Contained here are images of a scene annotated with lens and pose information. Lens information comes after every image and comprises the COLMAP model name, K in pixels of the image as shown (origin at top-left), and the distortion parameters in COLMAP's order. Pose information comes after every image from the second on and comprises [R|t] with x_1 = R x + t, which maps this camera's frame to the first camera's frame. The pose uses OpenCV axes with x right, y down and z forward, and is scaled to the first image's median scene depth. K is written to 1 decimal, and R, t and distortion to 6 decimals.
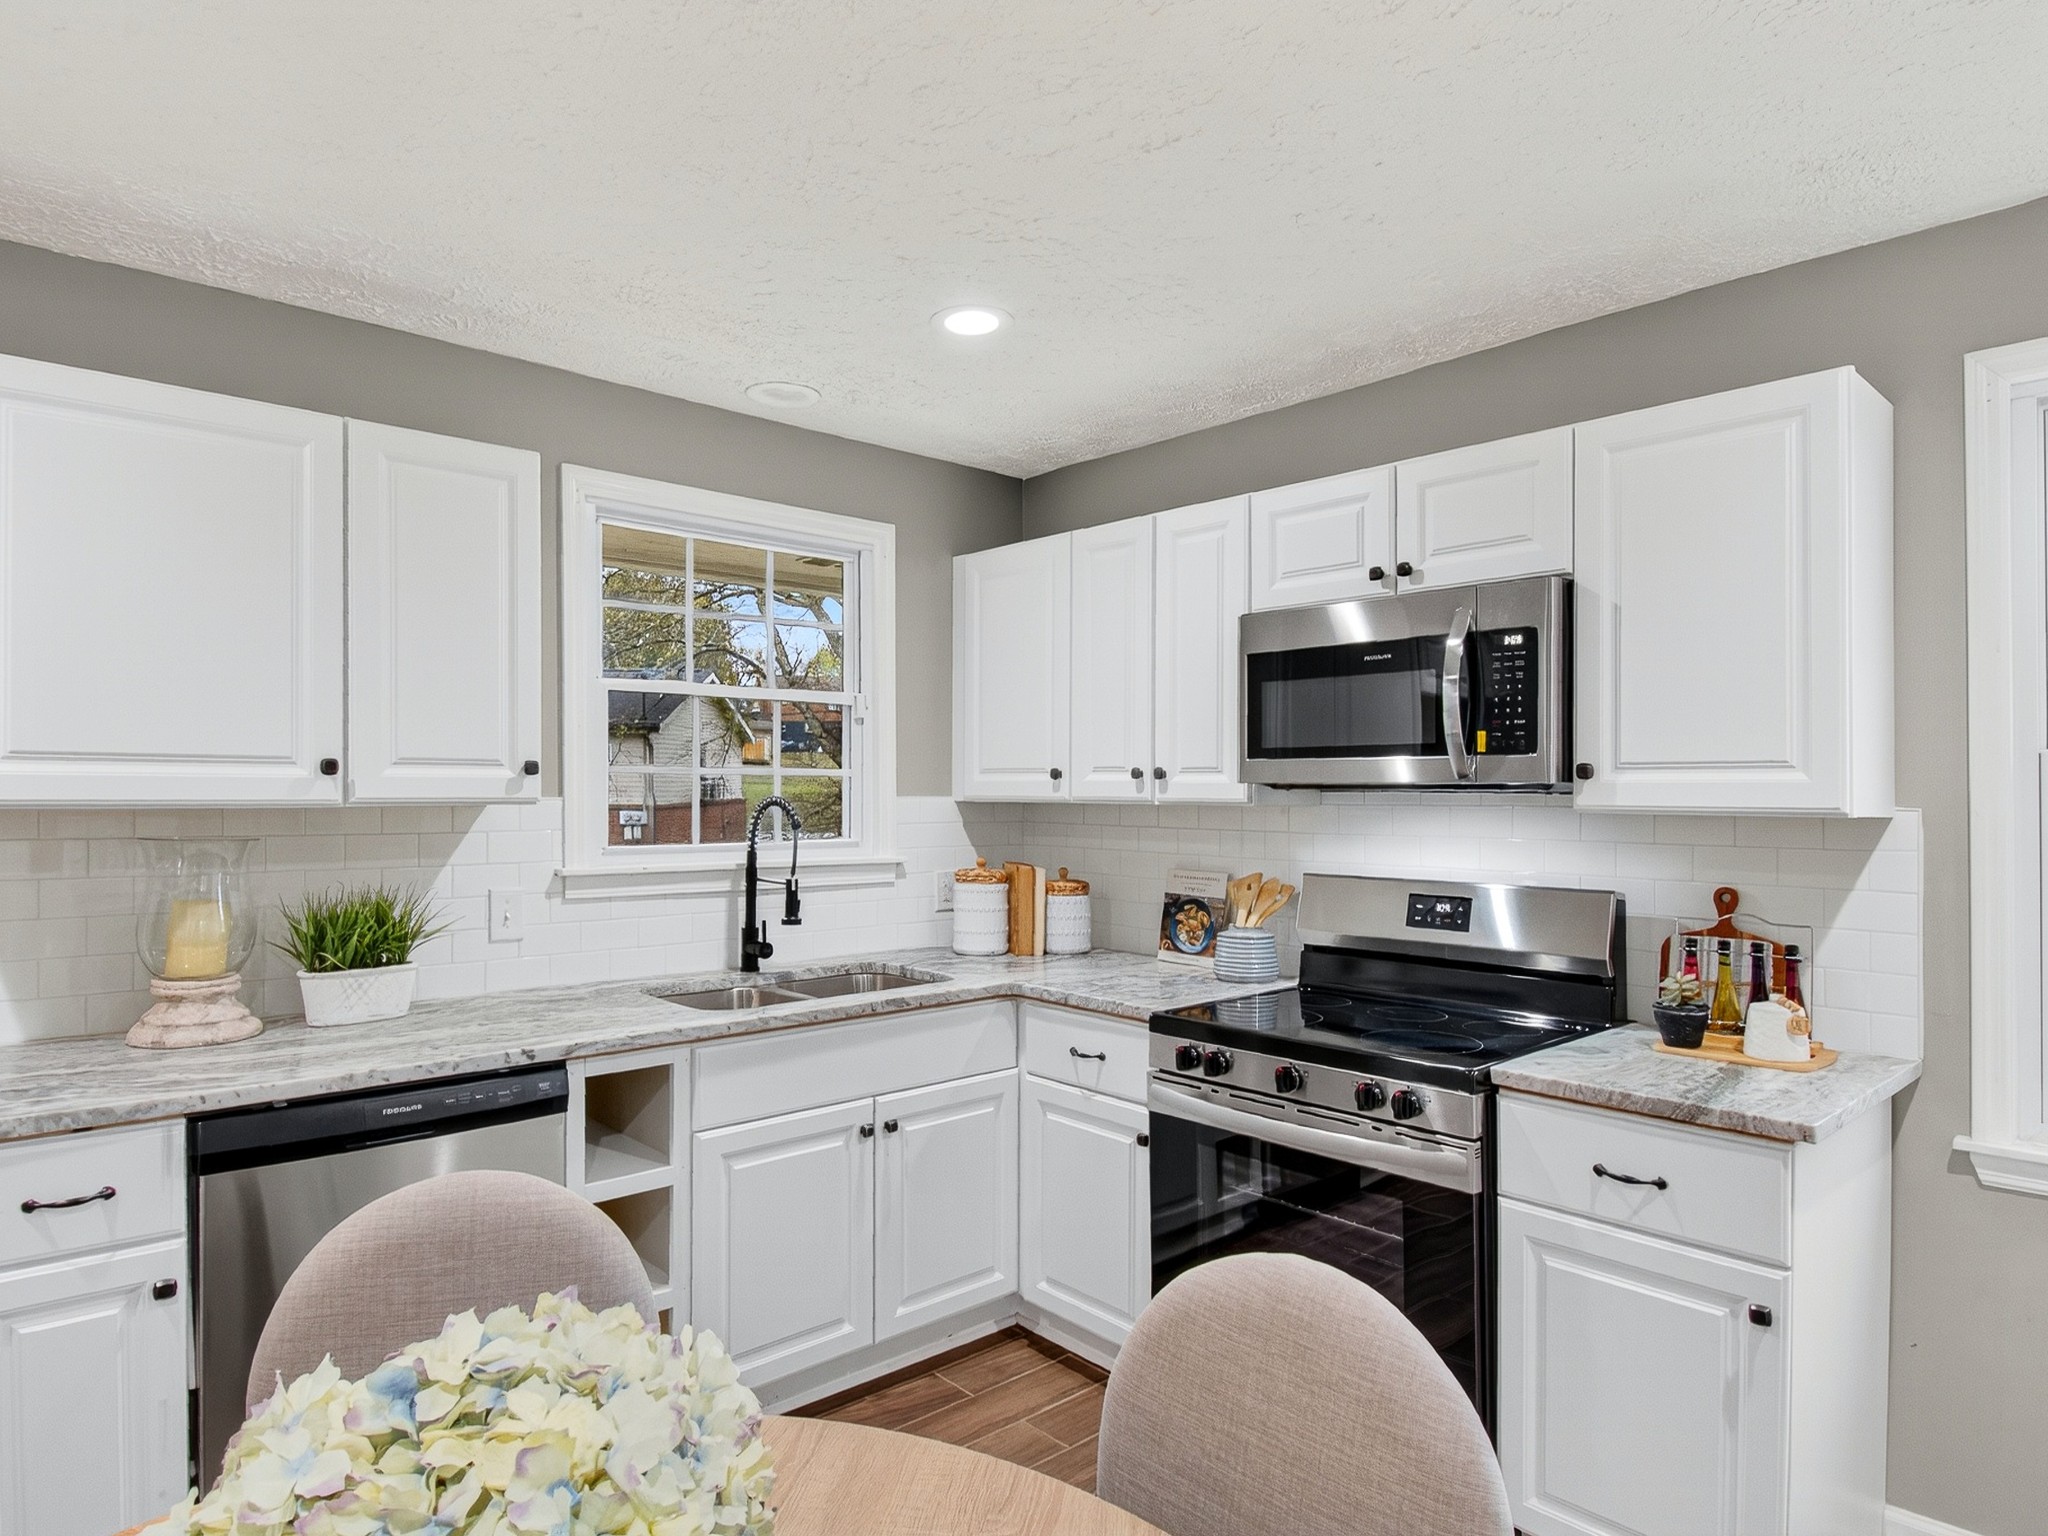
lens RADIAL K [[1150.6, 0, 1017.4], [0, 1150.6, 790.4], [0, 0, 1]] dist [0.006827, -0.000724]
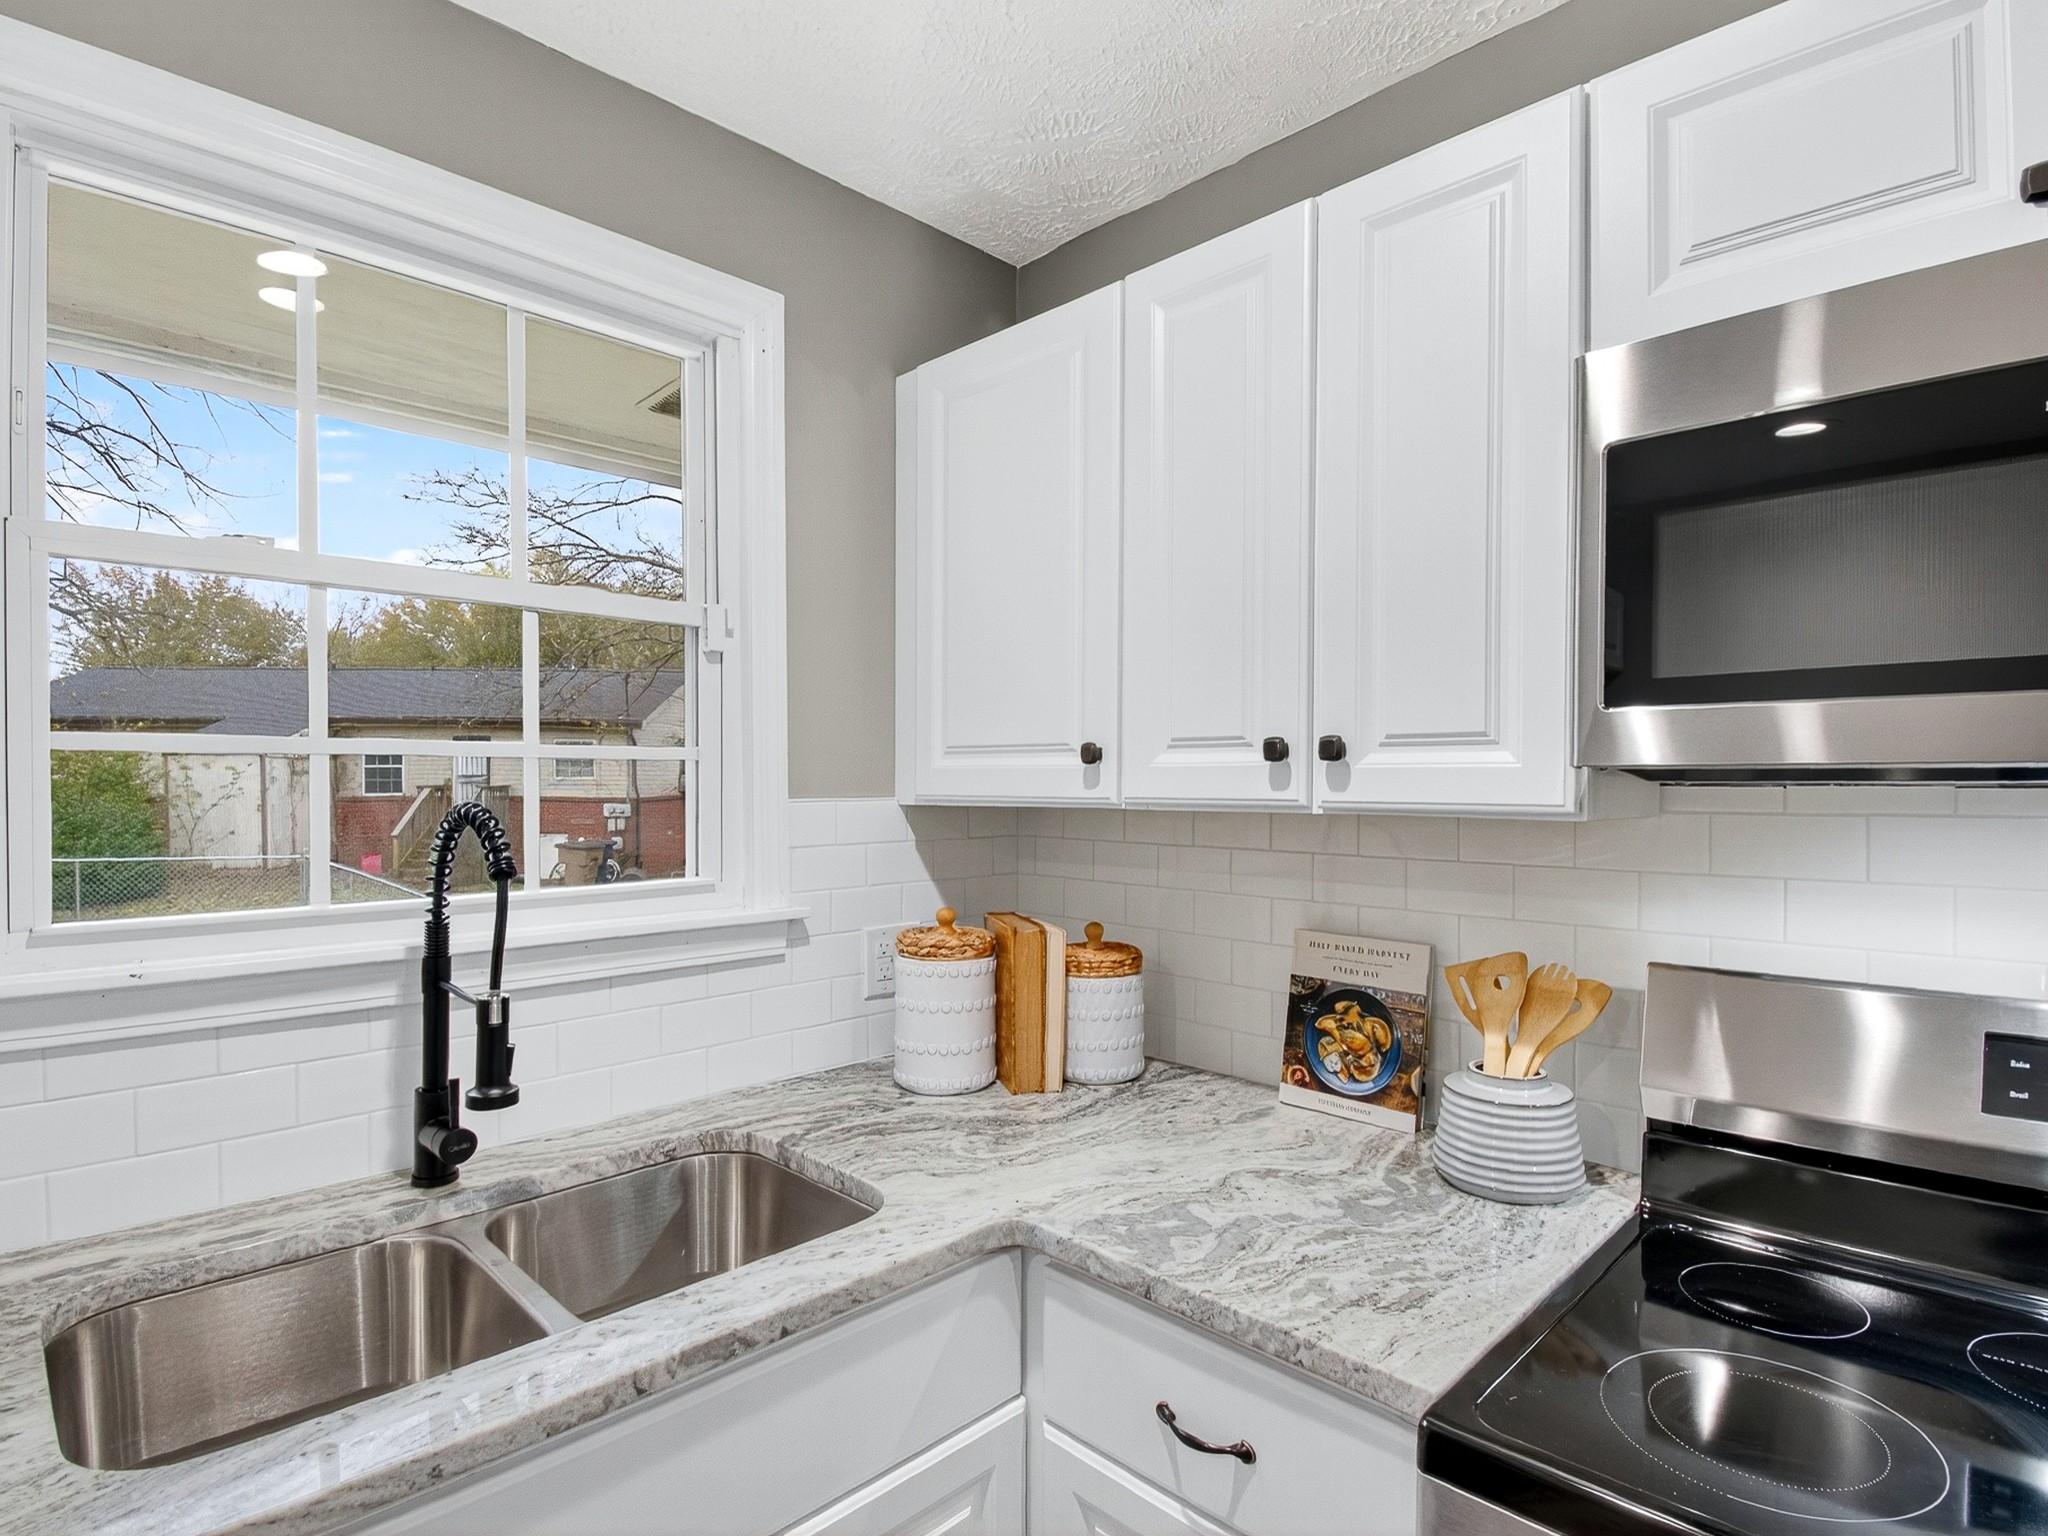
lens RADIAL K [[1038.4, 0, 1054.6], [0, 1038.4, 790.8], [0, 0, 1]] dist [0.011217, -0.019477]
pose [[0.997843, -0.003746, 0.065545, -0.013822], [0.003224, 0.999962, 0.008059, -0.001294], [-0.065572, -0.007830, 0.997817, 0.573925]]
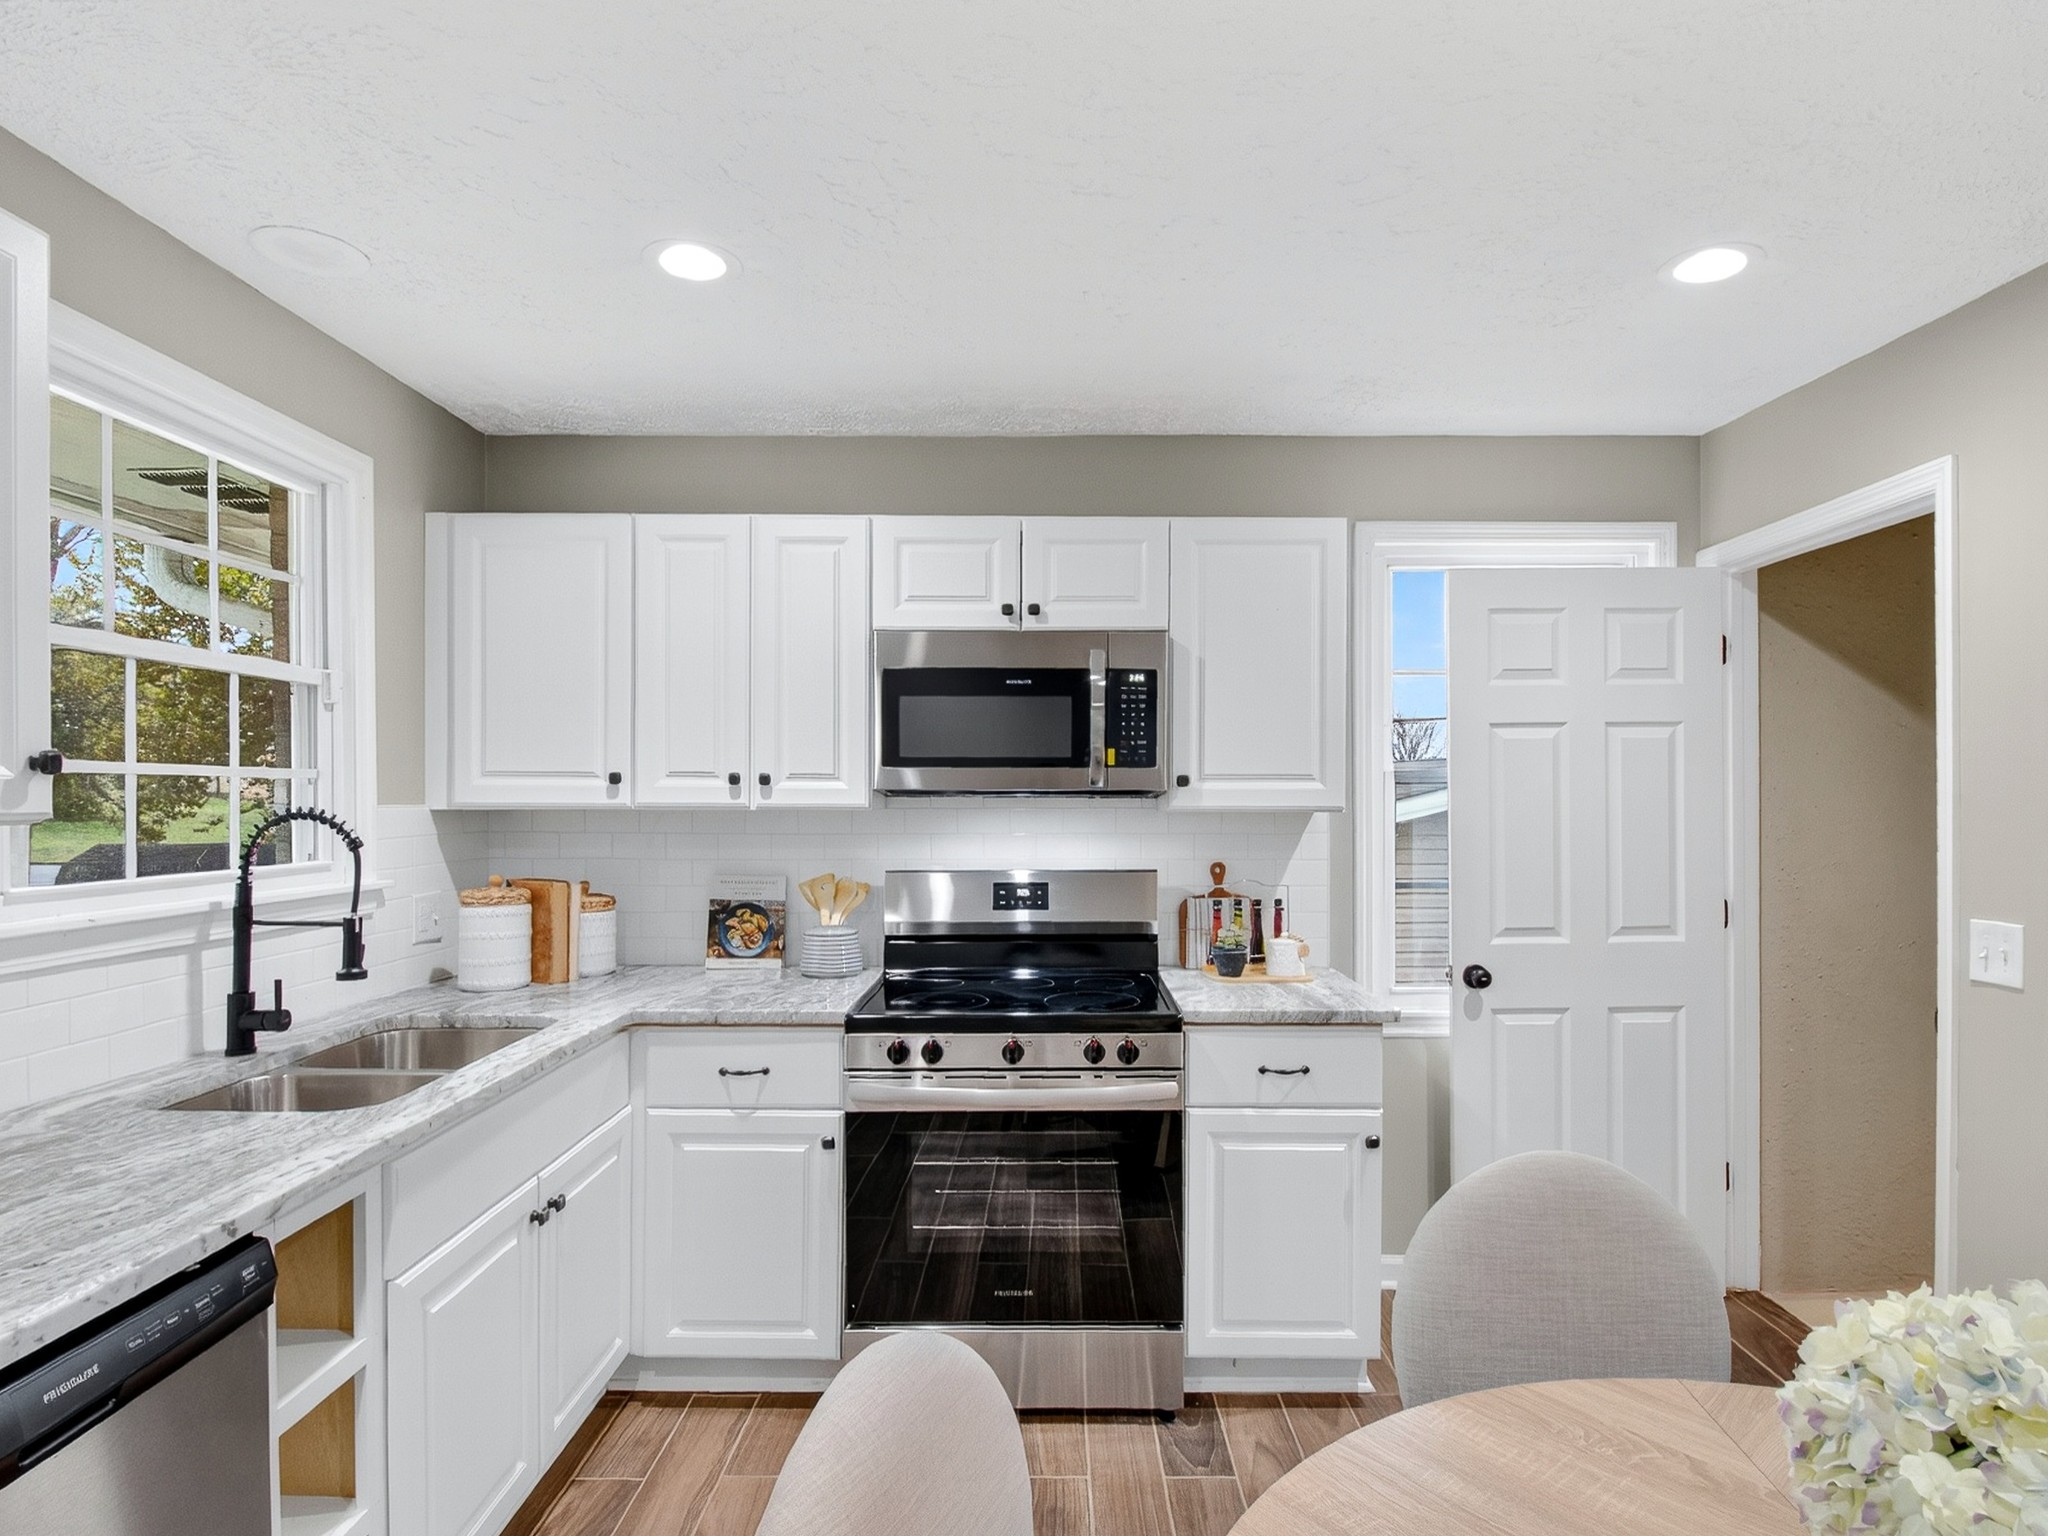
lens RADIAL K [[1038.4, 0, 1010.6], [0, 1038.4, 811.0], [0, 0, 1]] dist [0.011217, -0.019477]
pose [[0.690369, -0.013342, 0.723334, -0.366592], [0.001755, 0.999858, 0.016767, -0.001828], [-0.723455, -0.010307, 0.690294, 0.219930]]
